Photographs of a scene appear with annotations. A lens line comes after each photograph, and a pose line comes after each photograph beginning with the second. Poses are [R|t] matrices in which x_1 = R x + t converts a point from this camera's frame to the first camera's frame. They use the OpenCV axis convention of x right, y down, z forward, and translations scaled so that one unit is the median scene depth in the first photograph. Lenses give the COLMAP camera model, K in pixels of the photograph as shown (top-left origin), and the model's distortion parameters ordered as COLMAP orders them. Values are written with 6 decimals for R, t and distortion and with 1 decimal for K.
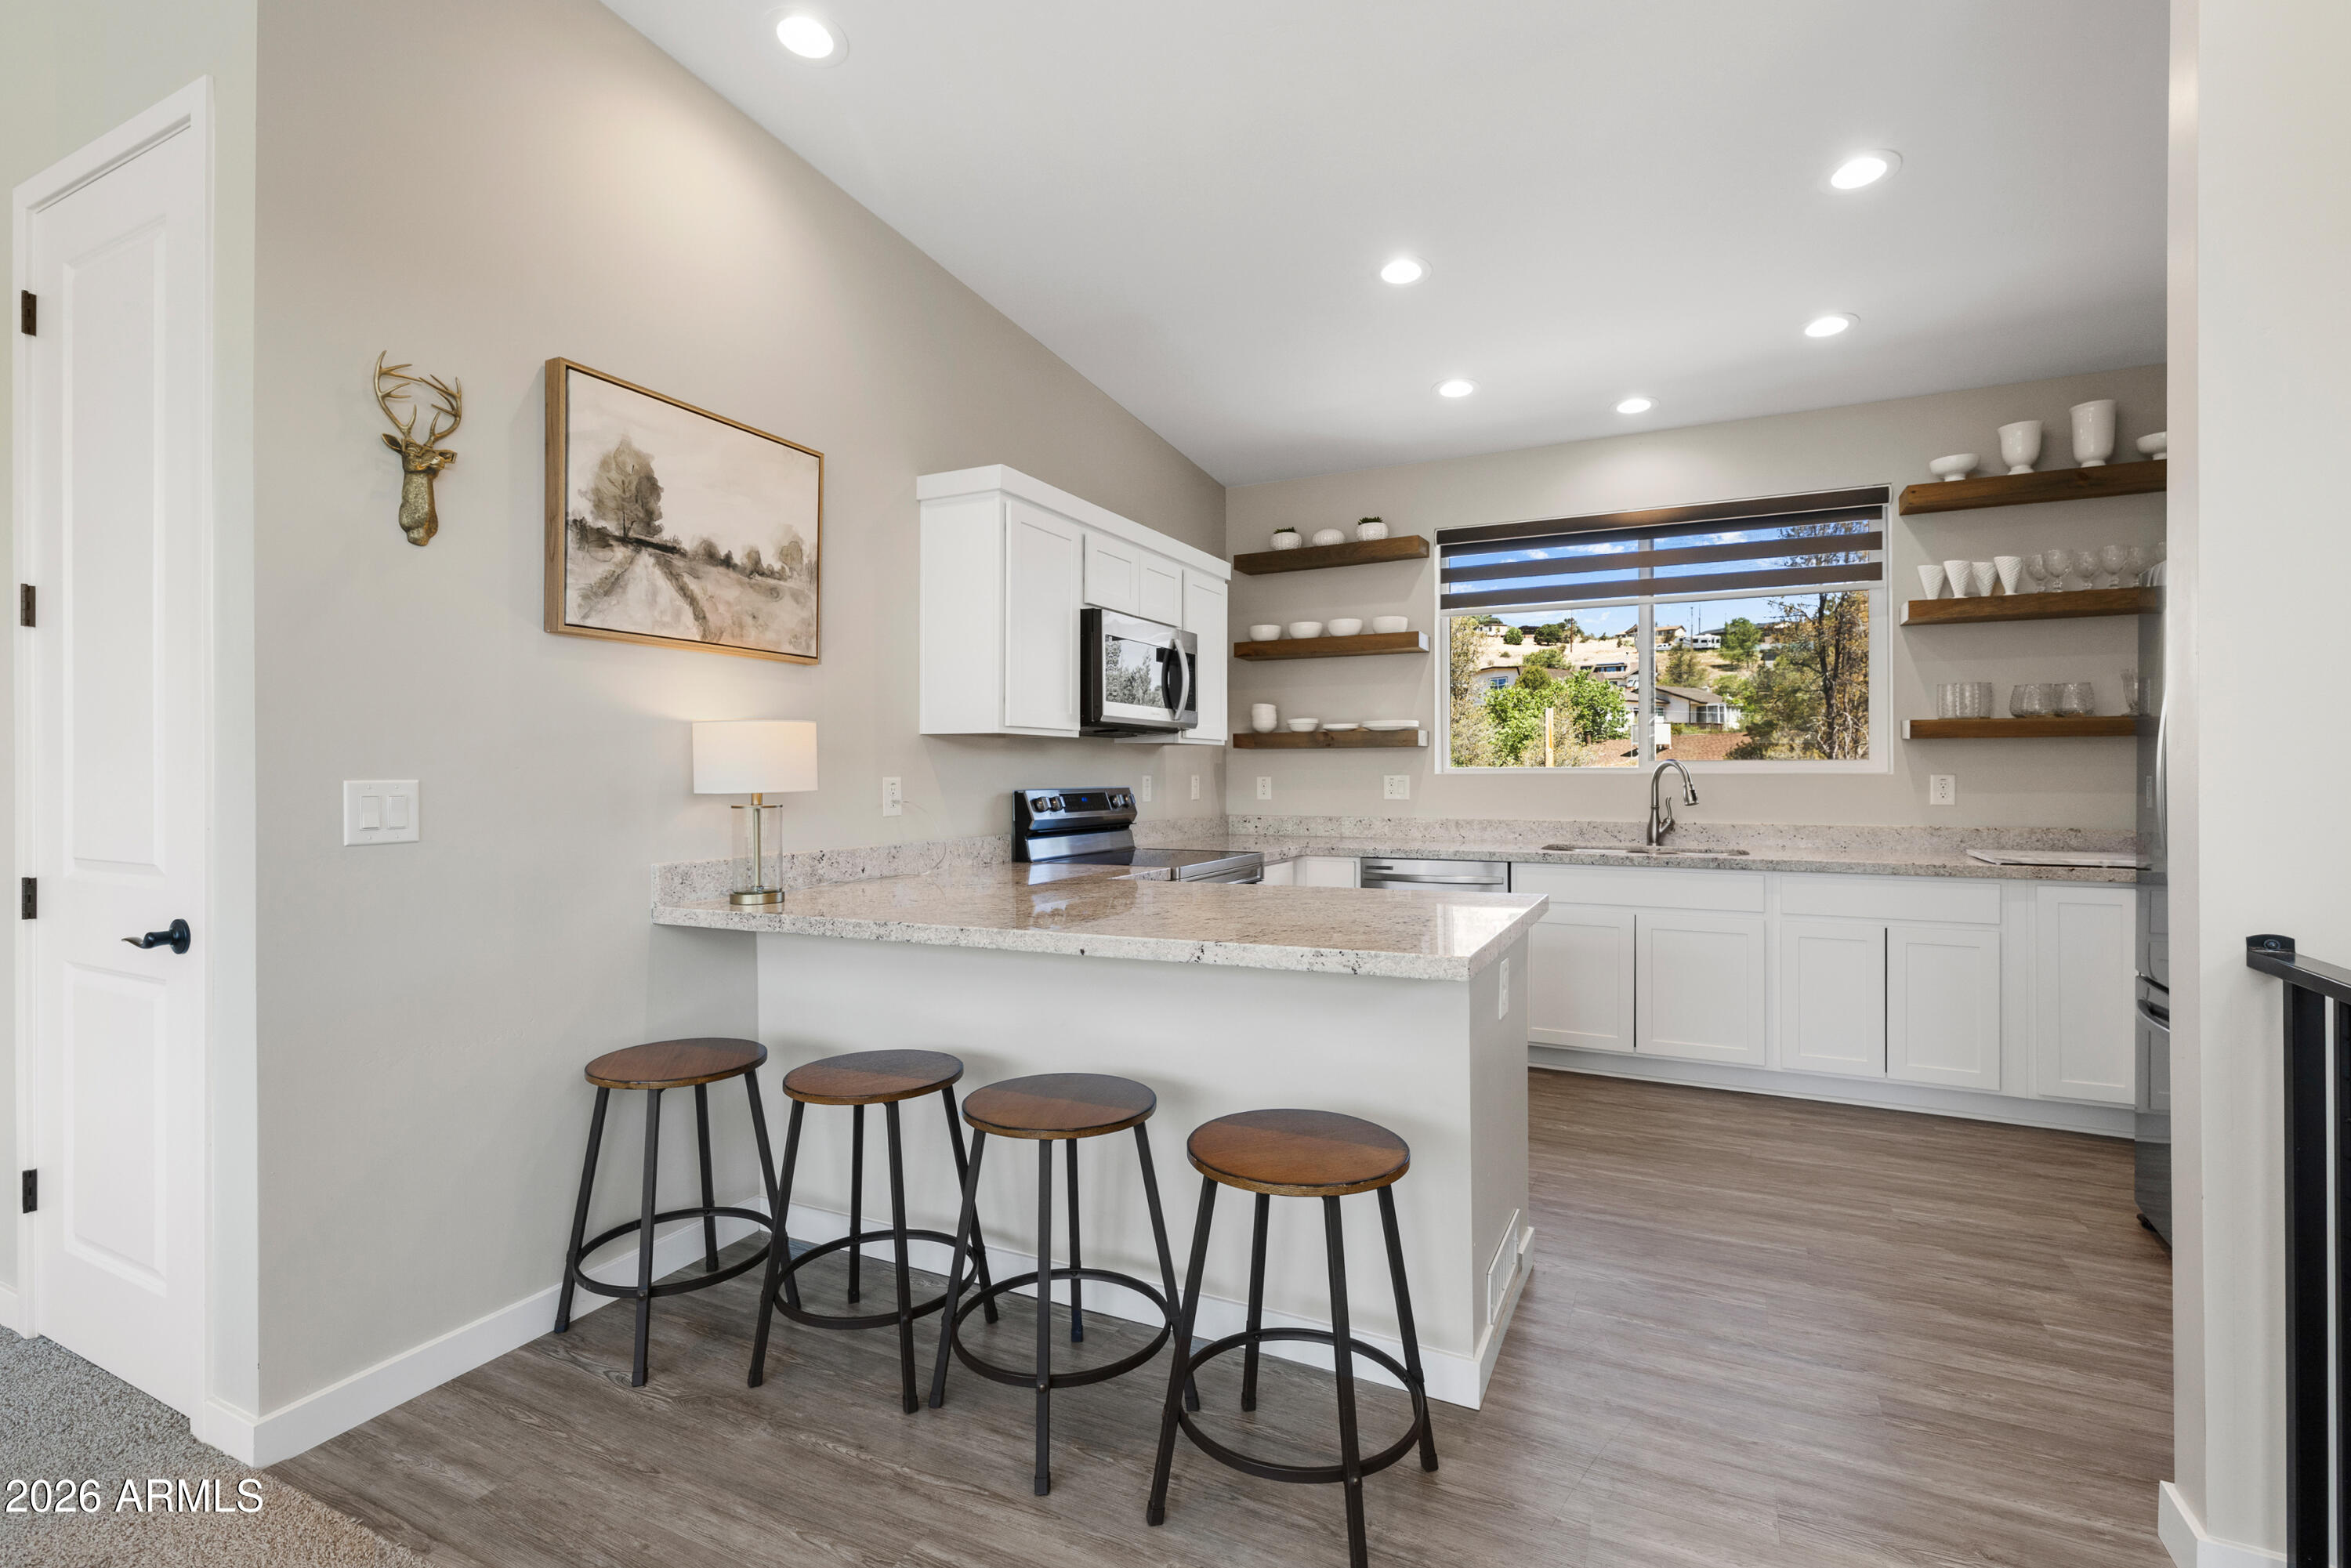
lens RADIAL K [[1004.3, 0, 1136.6], [0, 1004.3, 765.9], [0, 0, 1]] dist [-0.000200, 0.000370]
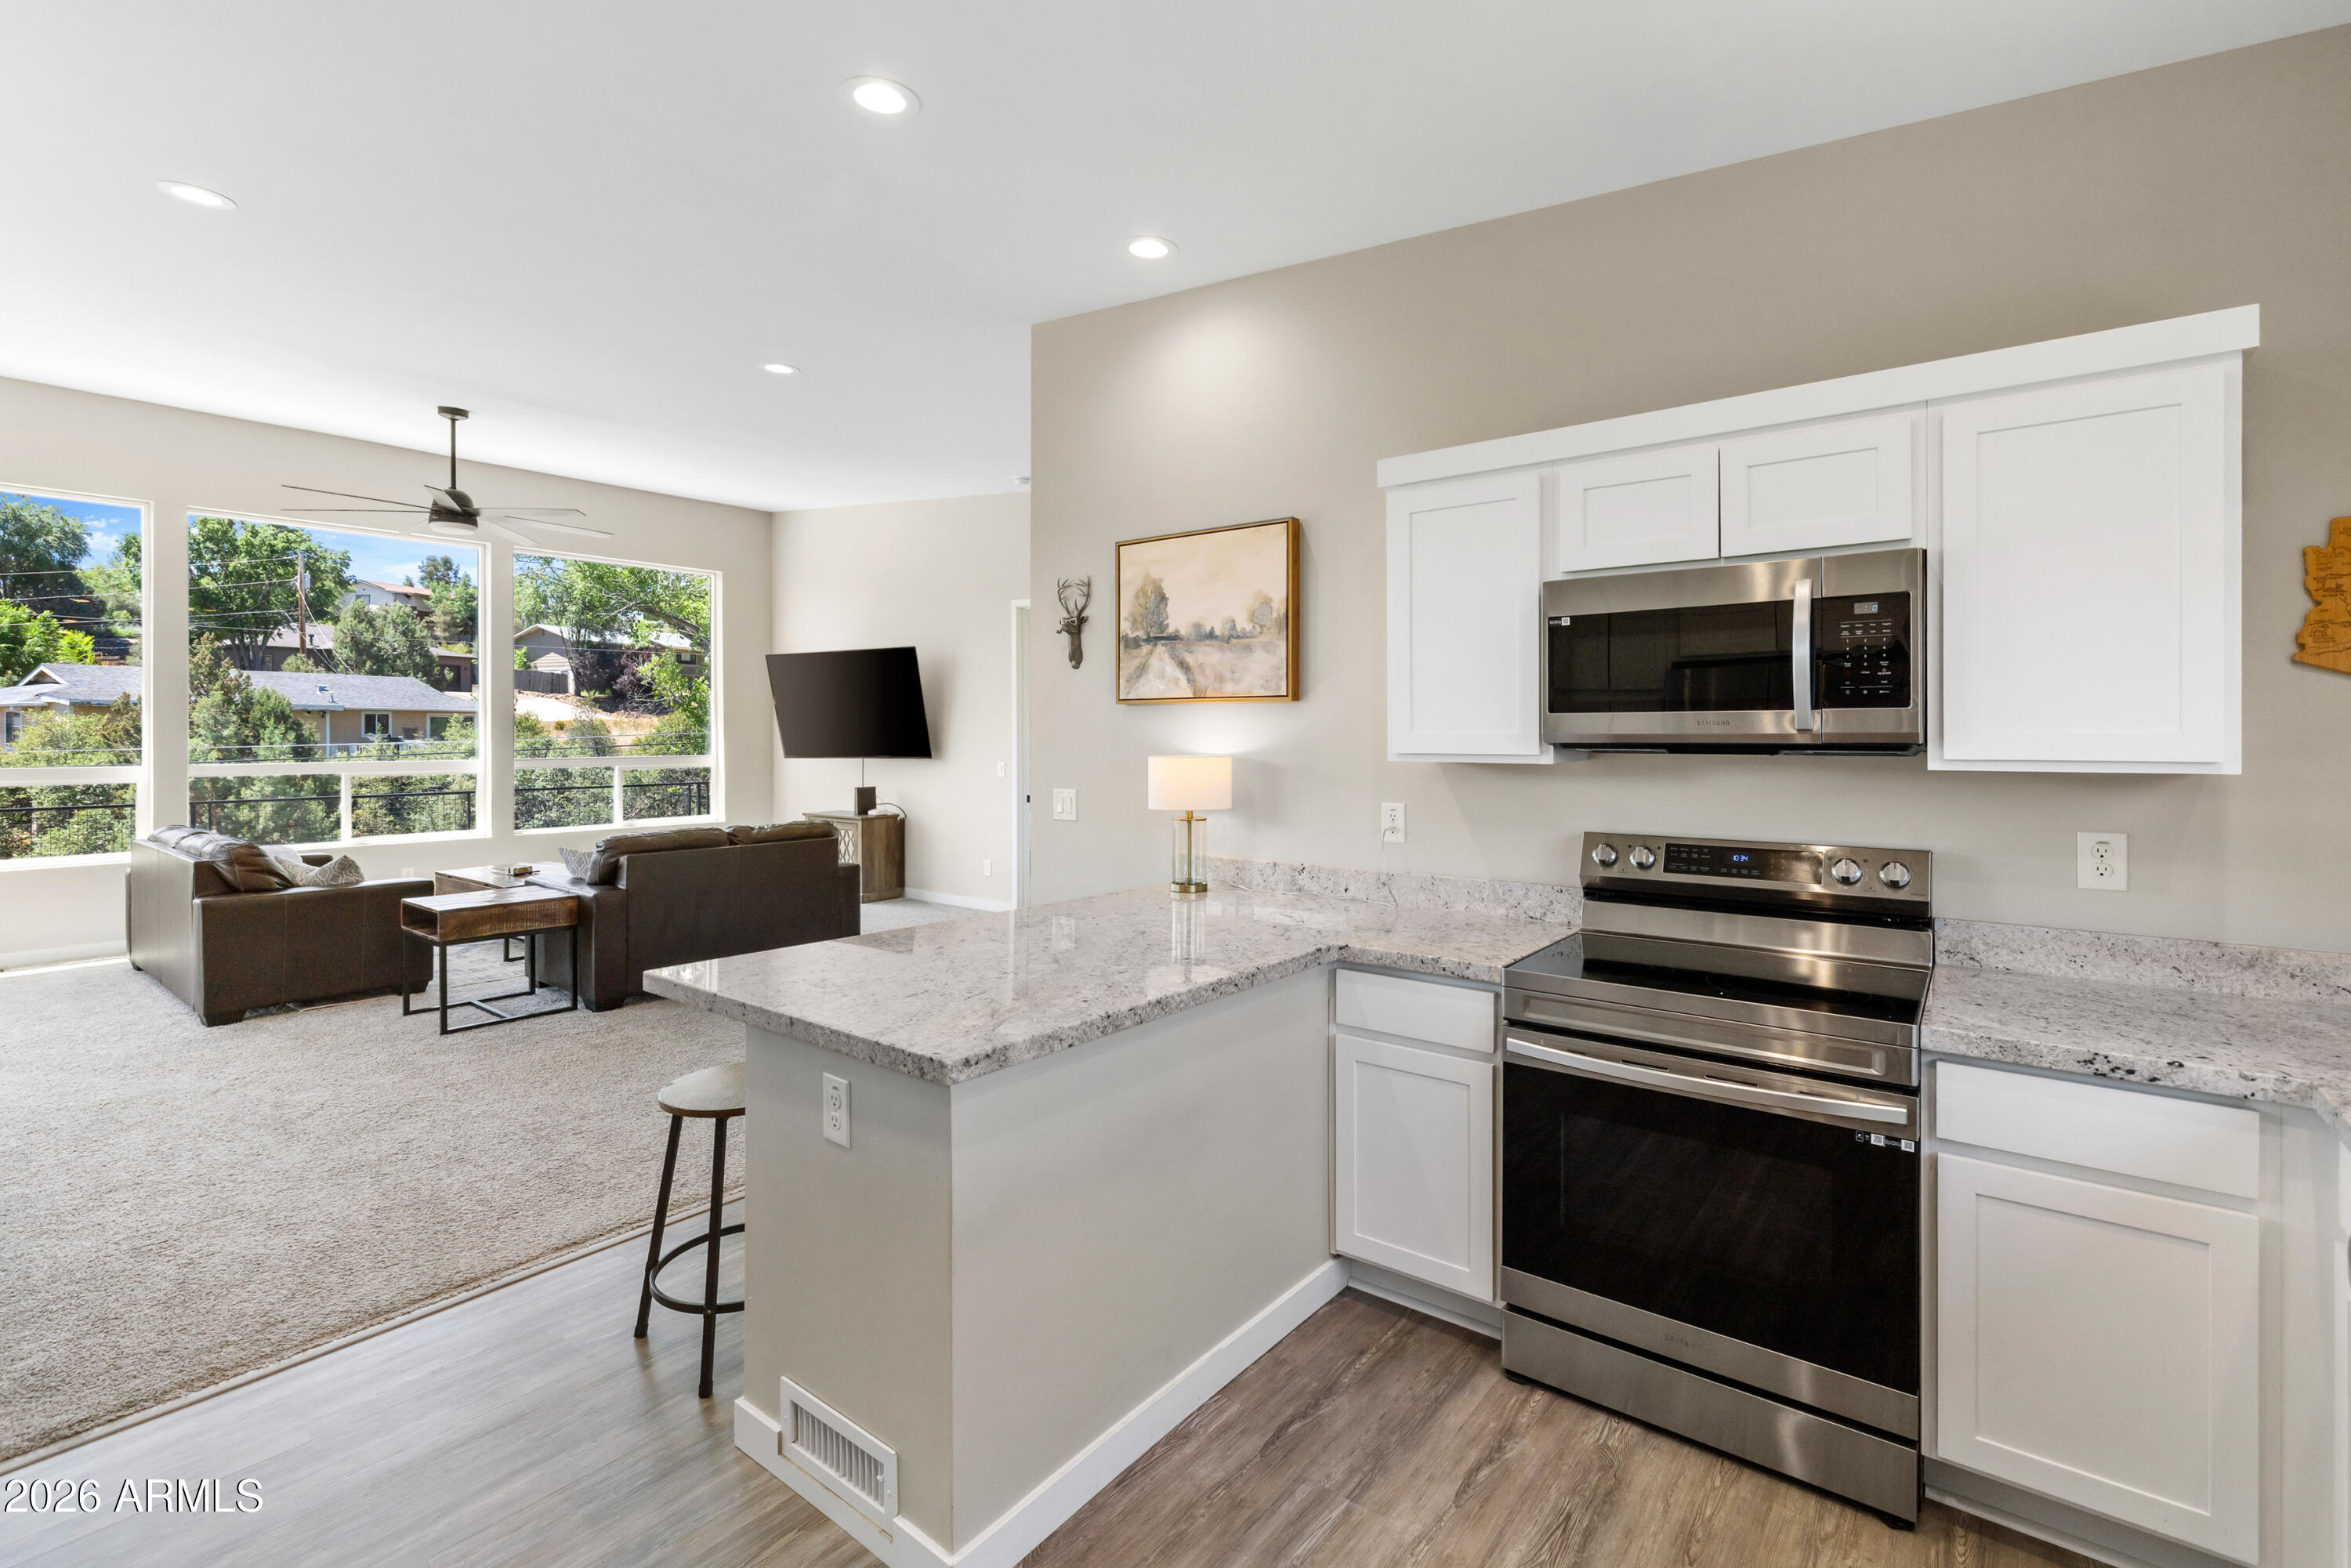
lens RADIAL K [[1026.6, 0, 1188.2], [0, 1026.6, 742.9], [0, 0, 1]] dist [0.000649, -0.000336]
pose [[-0.134608, 0.012182, -0.990824, 0.589681], [0.006629, 0.999913, 0.011394, -0.046304], [0.990877, -0.005035, -0.134677, 0.709866]]
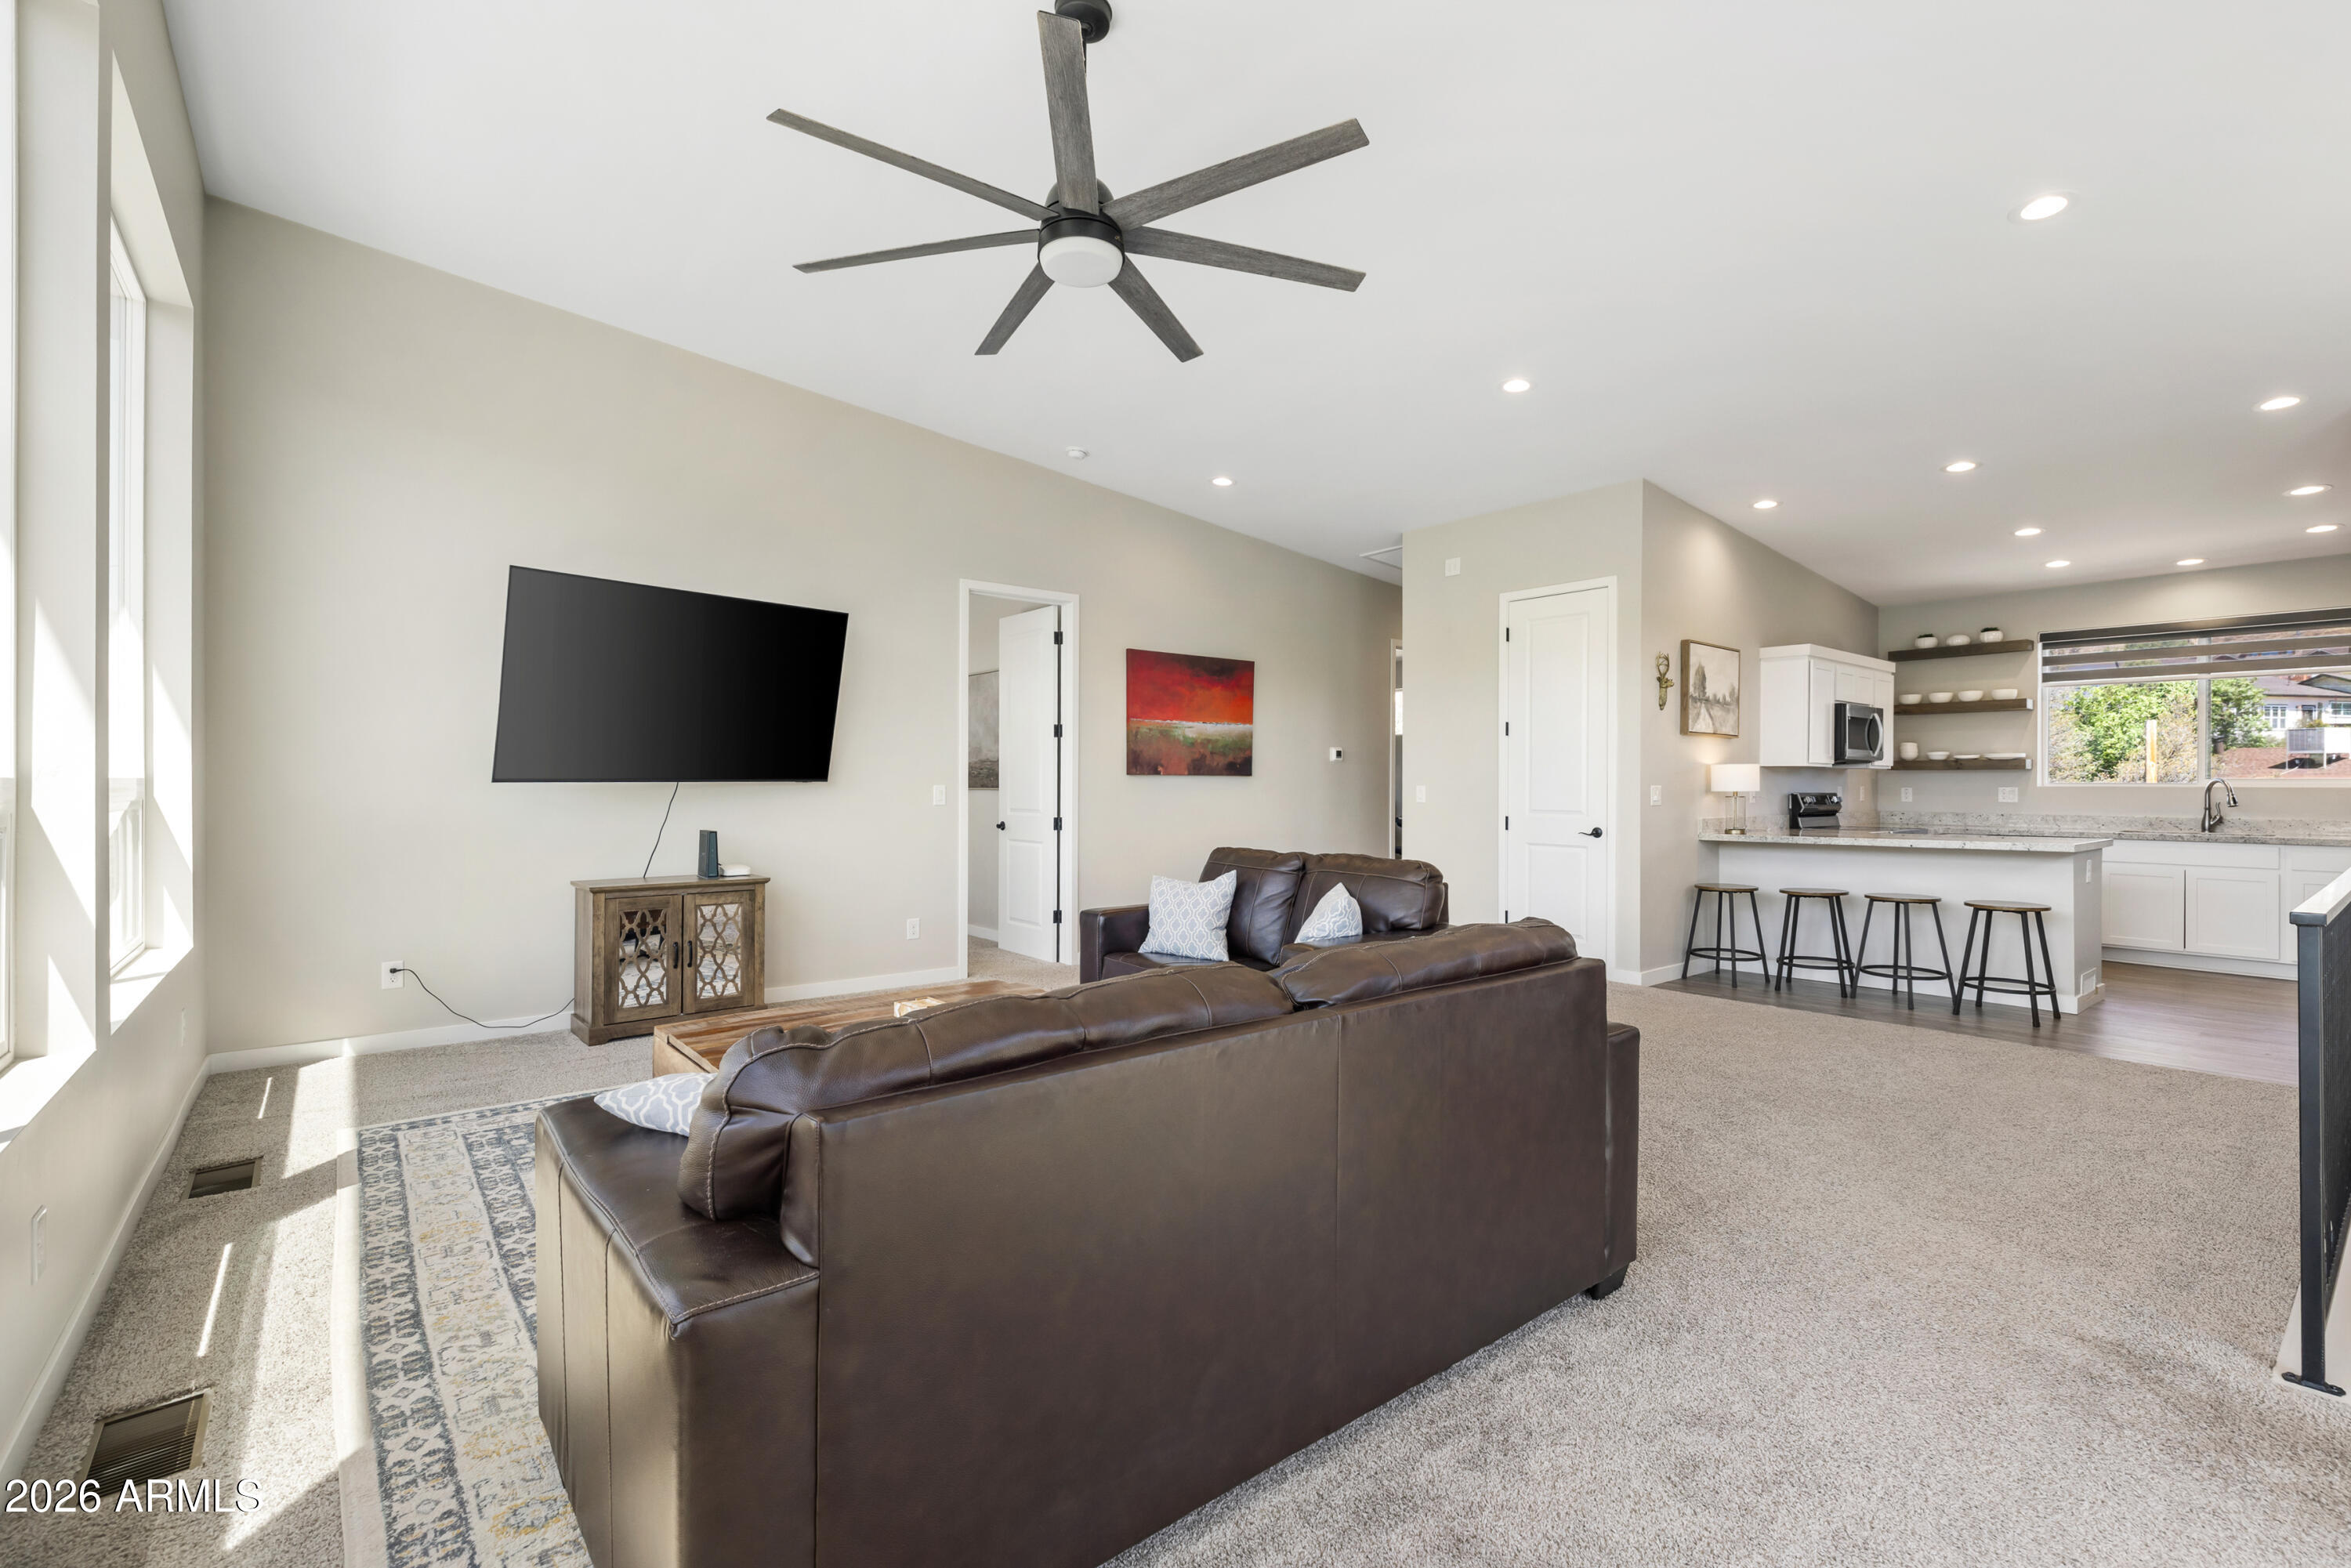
lens RADIAL K [[1038.6, 0, 1185.8], [0, 1038.6, 776.6], [0, 0, 1]] dist [-0.026211, 0.011368]
pose [[0.930435, 0.005130, -0.366420, -0.432635], [-0.004551, 0.999987, 0.002442, -0.006610], [0.366428, -0.000604, 0.930446, -1.198630]]
